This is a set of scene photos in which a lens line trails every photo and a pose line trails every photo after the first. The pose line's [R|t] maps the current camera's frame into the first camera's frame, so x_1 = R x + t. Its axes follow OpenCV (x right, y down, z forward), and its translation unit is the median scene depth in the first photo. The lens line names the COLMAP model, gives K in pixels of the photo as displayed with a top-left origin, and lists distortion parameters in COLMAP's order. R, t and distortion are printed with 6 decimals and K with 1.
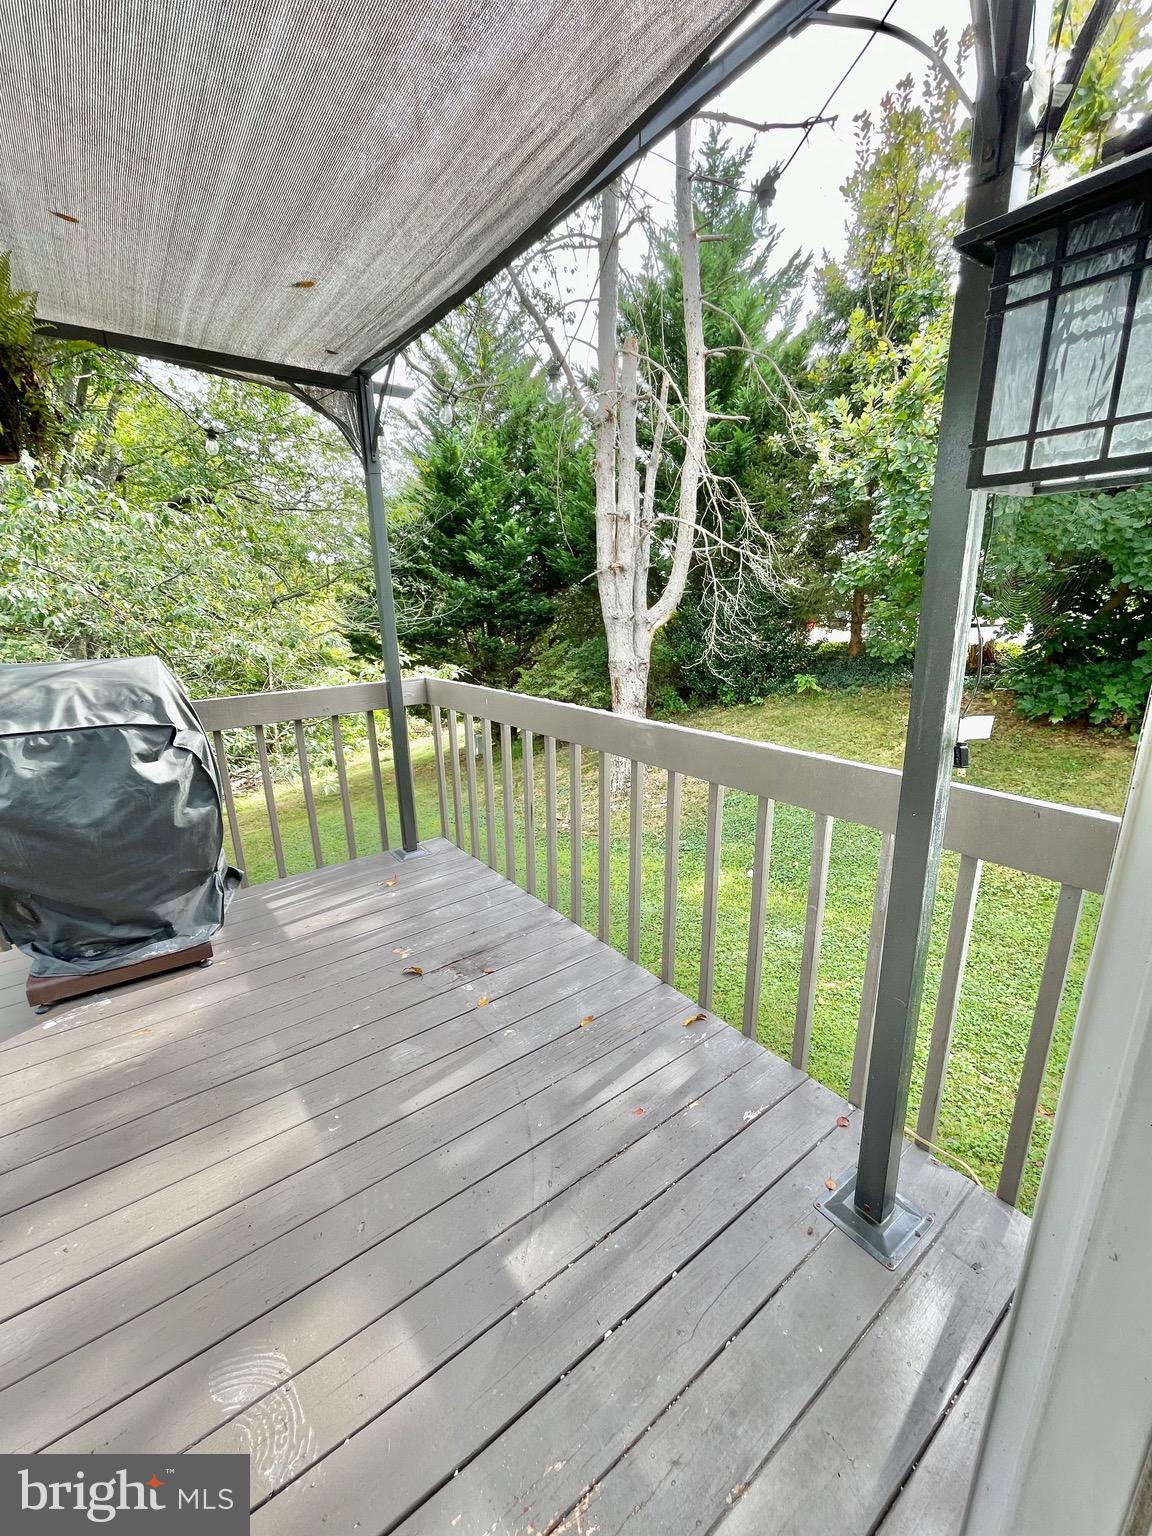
lens RADIAL K [[625.1, 0, 571.2], [0, 625.1, 763.5], [0, 0, 1]] dist [-0.001831, 0.001633]
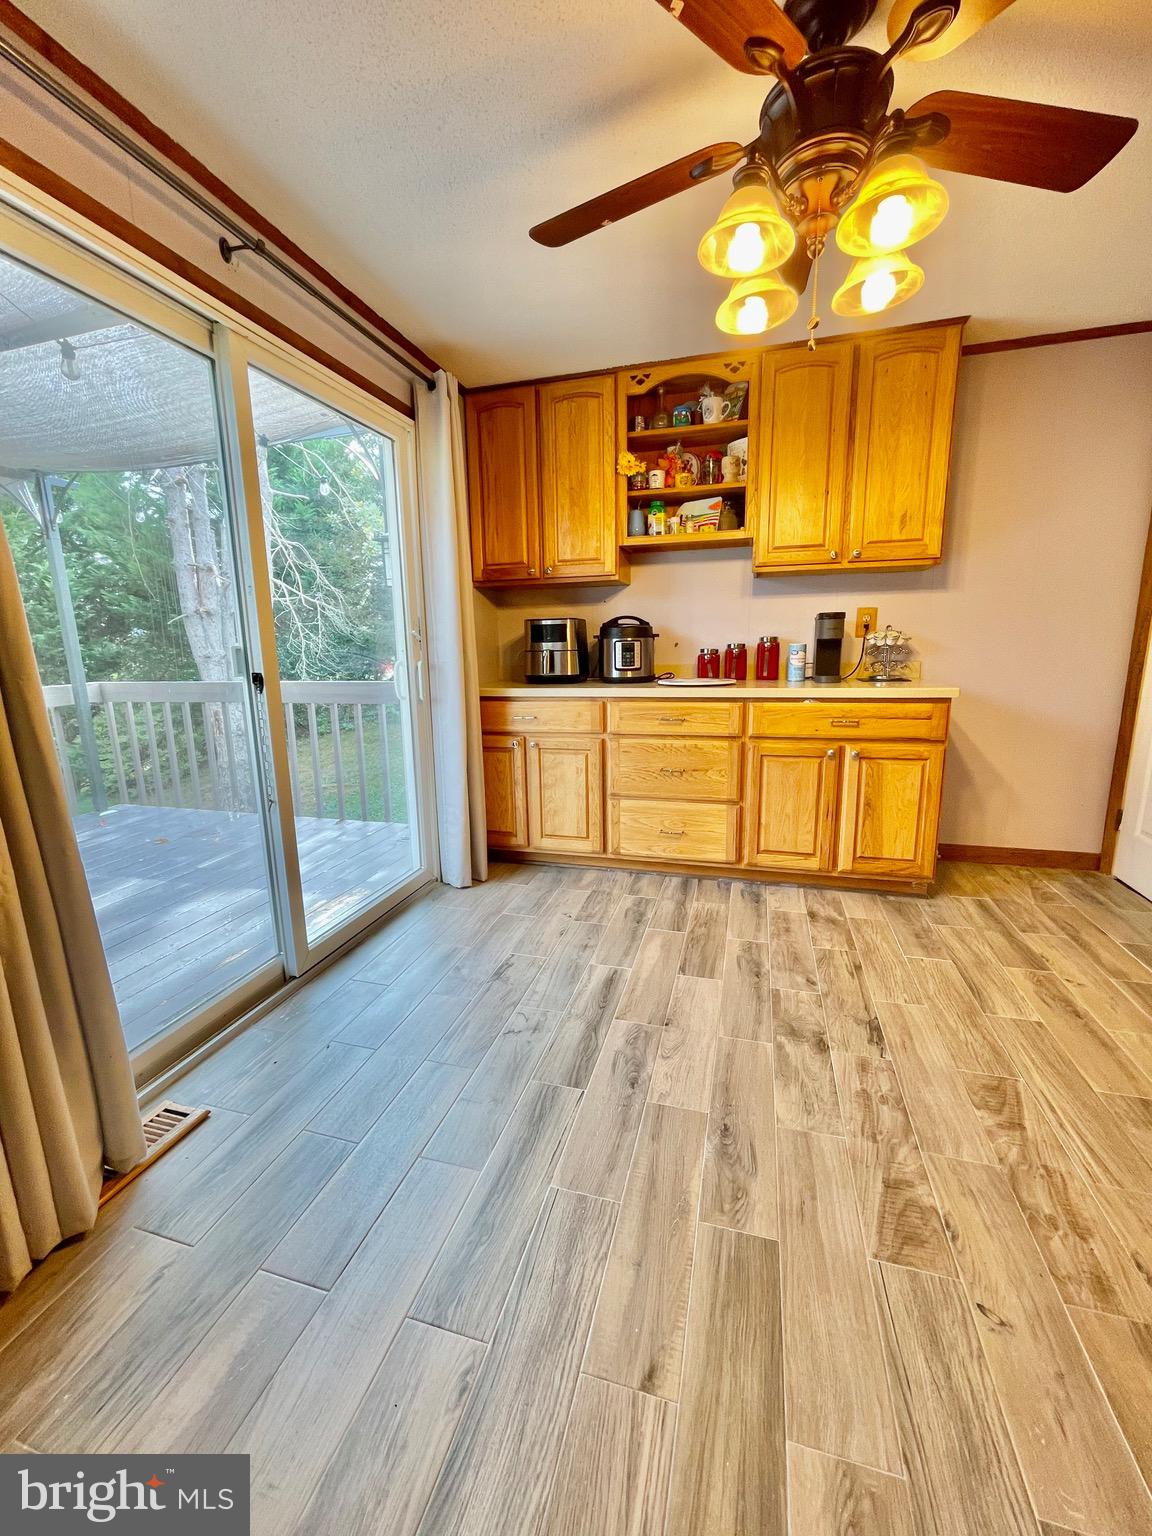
lens RADIAL K [[625.1, 0, 568.6], [0, 625.1, 766.3], [0, 0, 1]] dist [-0.001831, 0.001633]
pose [[0.805949, -0.114263, 0.580854, -0.090632], [0.156791, 0.987356, -0.023323, 0.096373], [-0.570844, 0.109870, 0.813674, -0.278949]]
